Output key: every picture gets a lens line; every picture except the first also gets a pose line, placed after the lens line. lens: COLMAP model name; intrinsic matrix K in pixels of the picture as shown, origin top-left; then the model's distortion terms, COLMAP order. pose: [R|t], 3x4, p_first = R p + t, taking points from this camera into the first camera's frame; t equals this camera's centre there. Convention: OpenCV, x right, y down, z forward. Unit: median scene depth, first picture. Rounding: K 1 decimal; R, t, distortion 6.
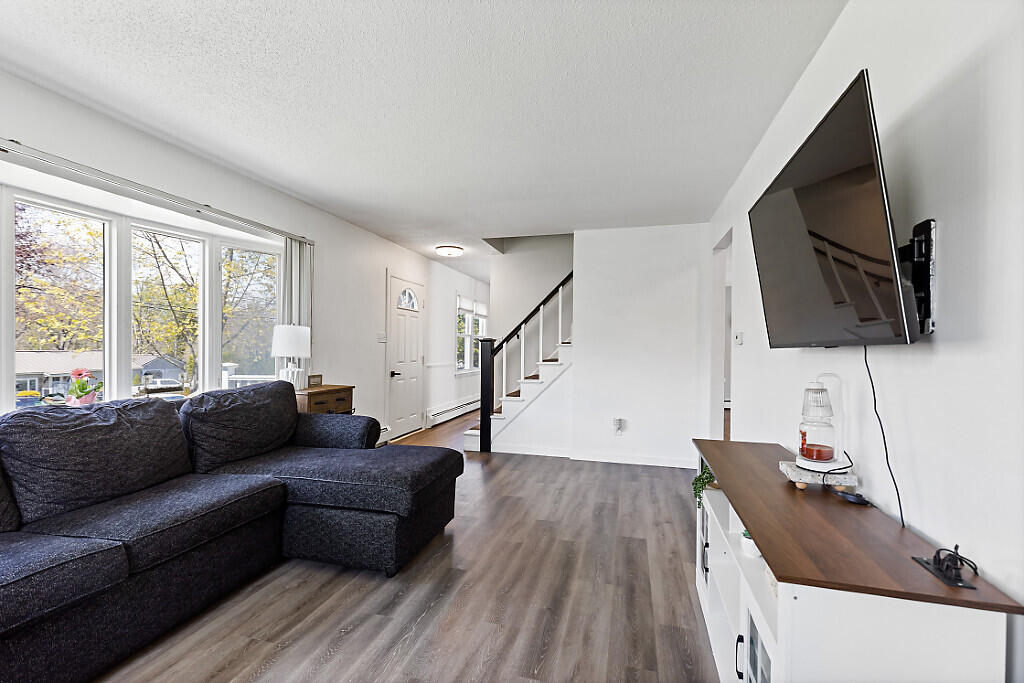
lens RADIAL K [[466.0, 0, 506.3], [0, 466.0, 348.3], [0, 0, 1]] dist [0.004246, -0.002305]
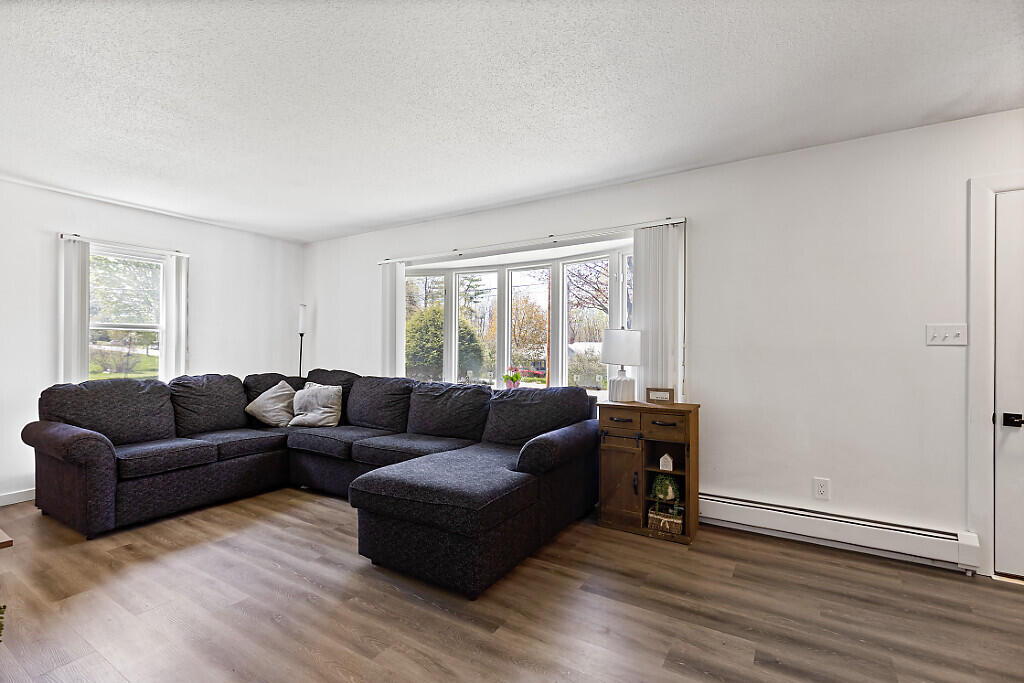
lens RADIAL K [[466.0, 0, 506.7], [0, 466.0, 345.4], [0, 0, 1]] dist [0.004246, -0.002305]
pose [[-0.301198, -0.006232, -0.953541, 0.511370], [-0.003301, 0.999979, -0.005493, -0.013279], [0.953556, 0.001493, -0.301212, 1.173122]]
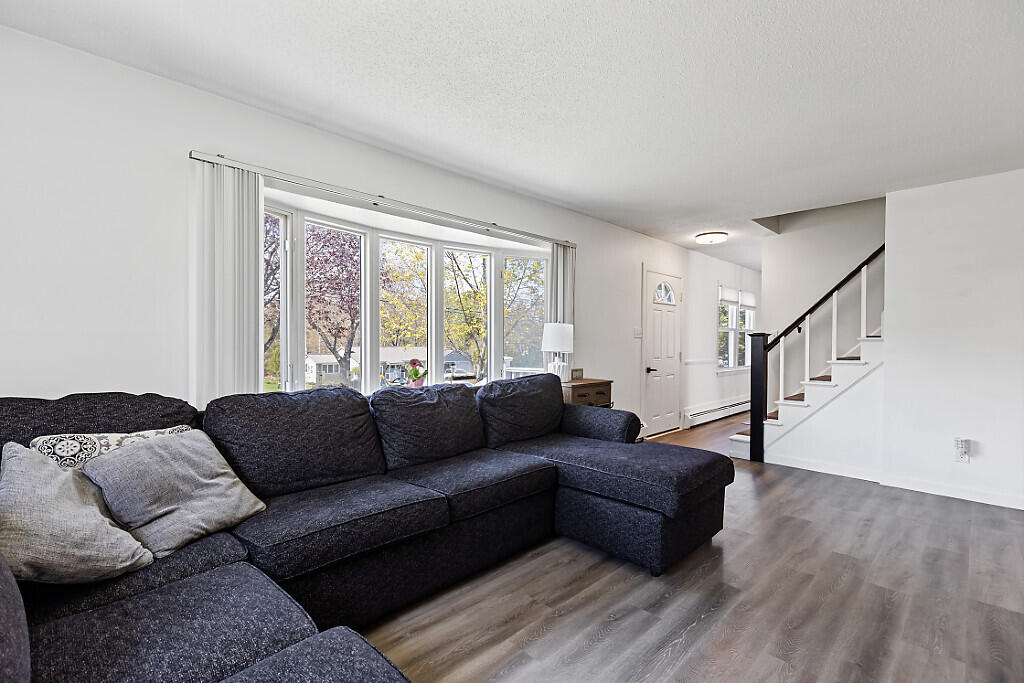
lens RADIAL K [[466.0, 0, 498.5], [0, 466.0, 343.5], [0, 0, 1]] dist [0.004246, -0.002305]
pose [[0.858229, -0.002005, -0.513264, -0.019131], [0.001575, 0.999998, -0.001273, 0.000342], [0.513265, 0.000284, 0.858230, -0.011189]]
